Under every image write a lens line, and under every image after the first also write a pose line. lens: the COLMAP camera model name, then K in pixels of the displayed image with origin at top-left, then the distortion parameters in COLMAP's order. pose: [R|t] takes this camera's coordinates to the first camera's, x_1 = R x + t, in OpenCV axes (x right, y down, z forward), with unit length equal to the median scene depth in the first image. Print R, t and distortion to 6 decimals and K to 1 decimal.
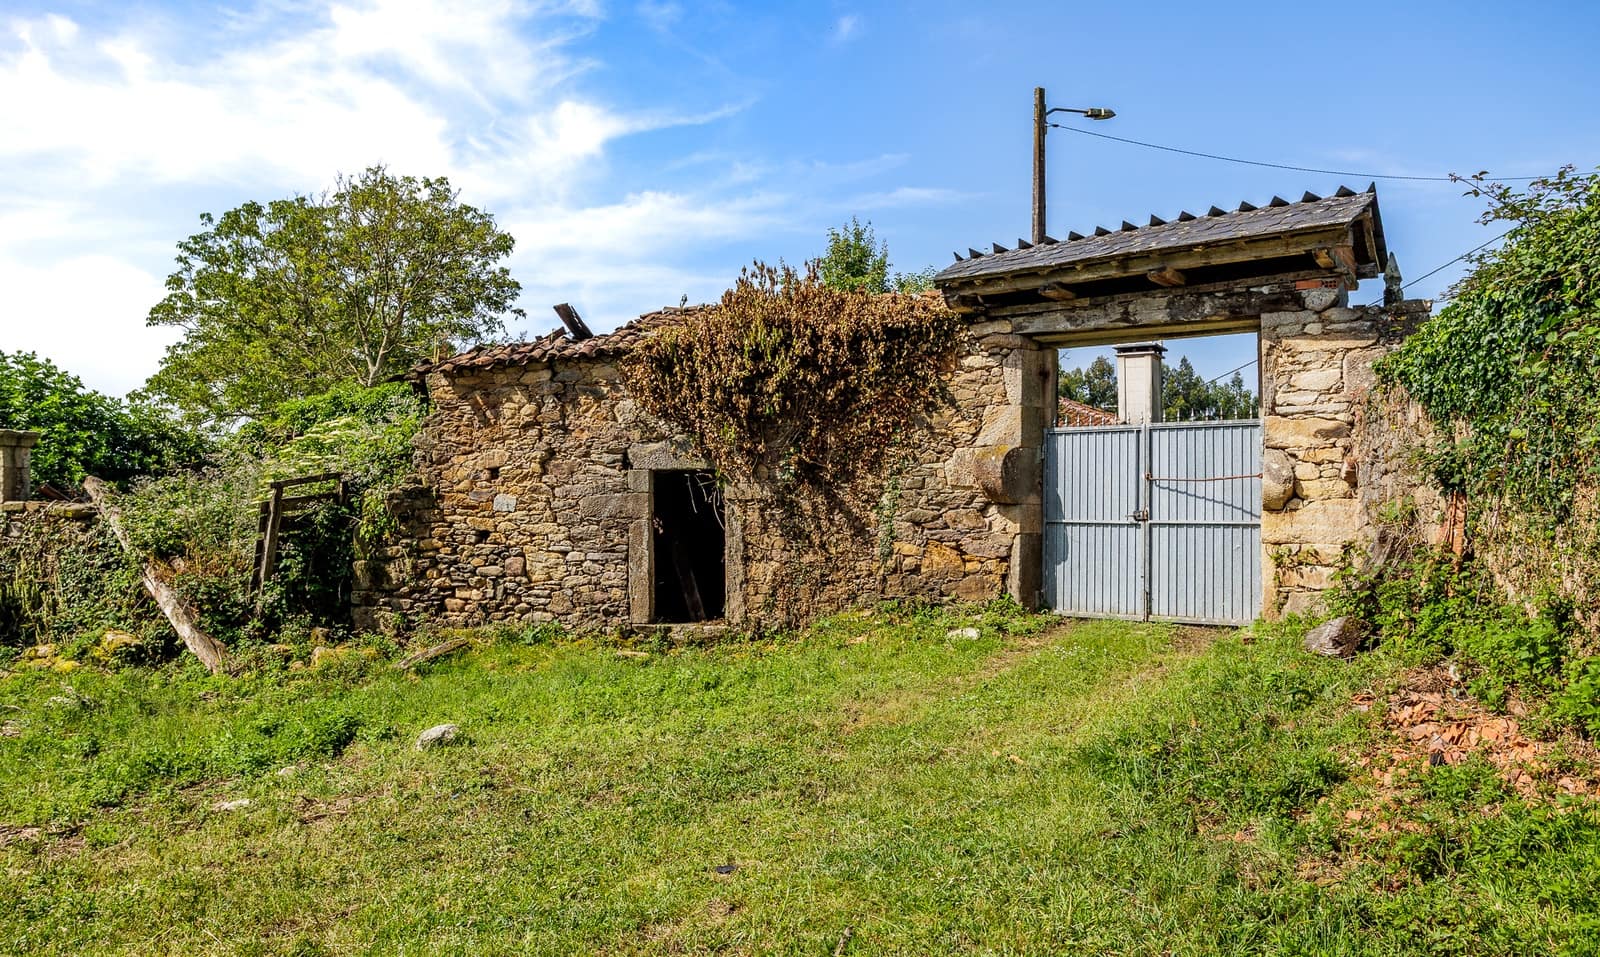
lens RADIAL K [[1171.0, 0, 814.4], [0, 1171.0, 453.3], [0, 0, 1]] dist [-0.001106, -0.005605]
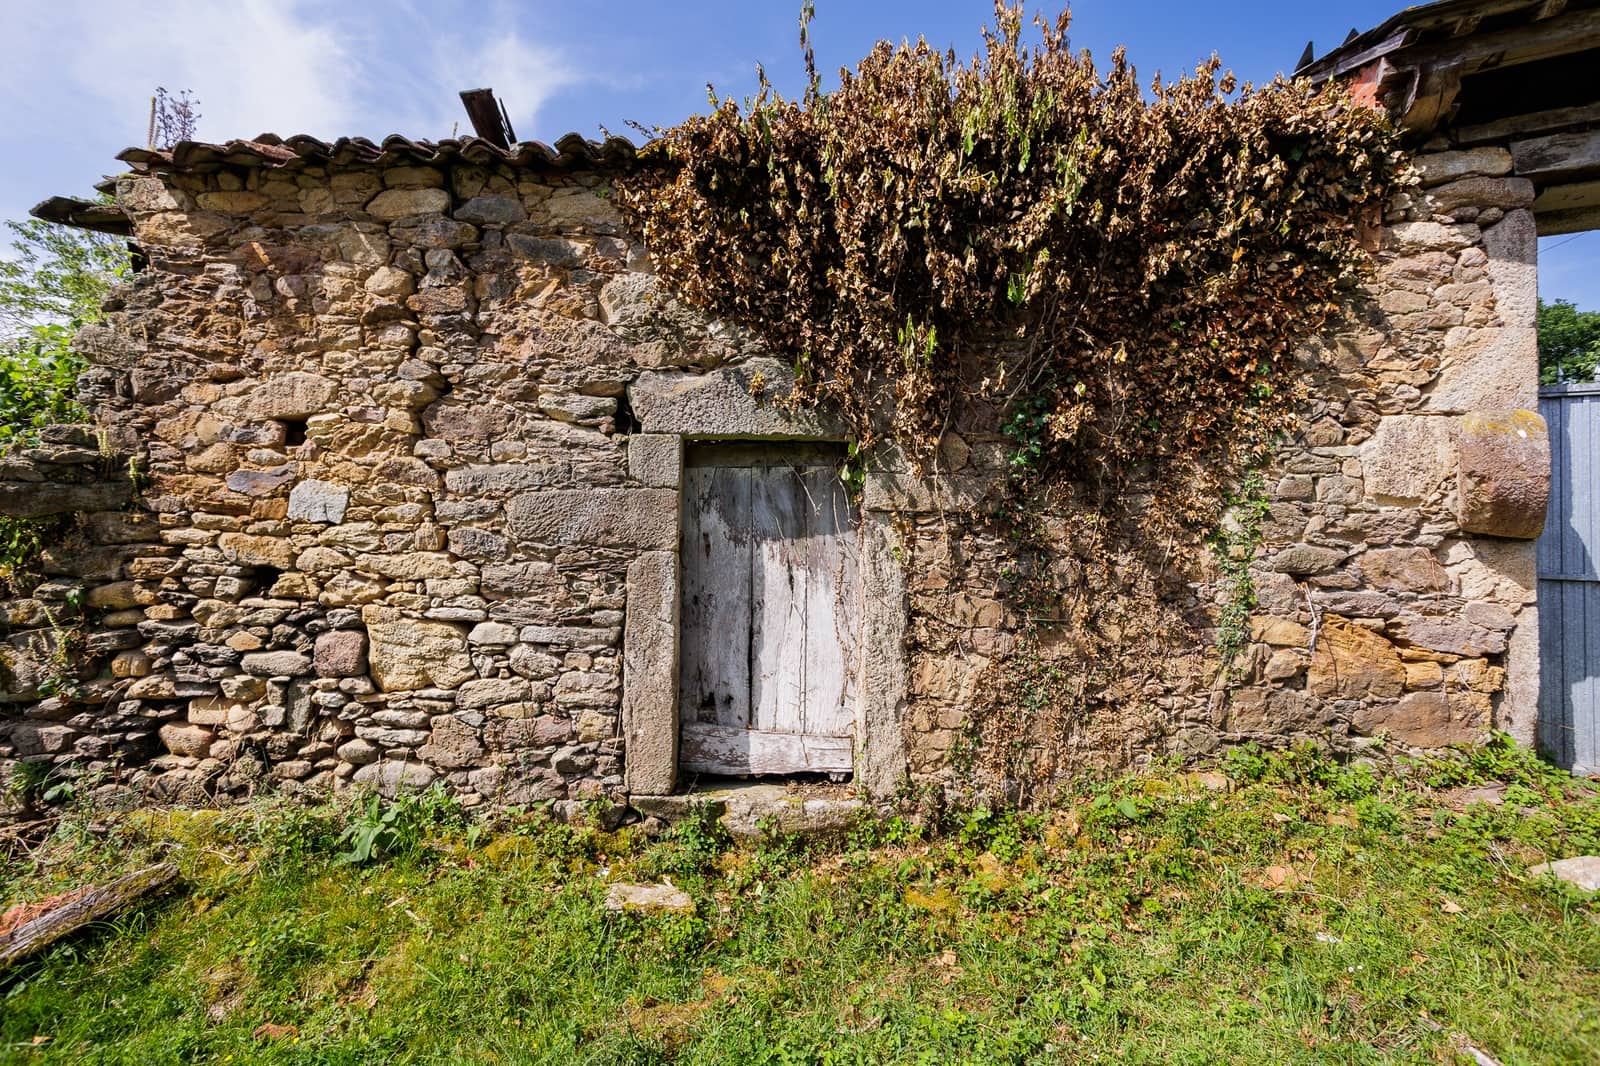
lens RADIAL K [[780.2, 0, 810.5], [0, 780.2, 521.4], [0, 0, 1]] dist [-0.030914, 0.011587]
pose [[0.976294, 0.035078, 0.213588, -0.154735], [-0.038350, 0.999202, 0.011196, 0.040406], [-0.213025, -0.019121, 0.976860, 0.709332]]
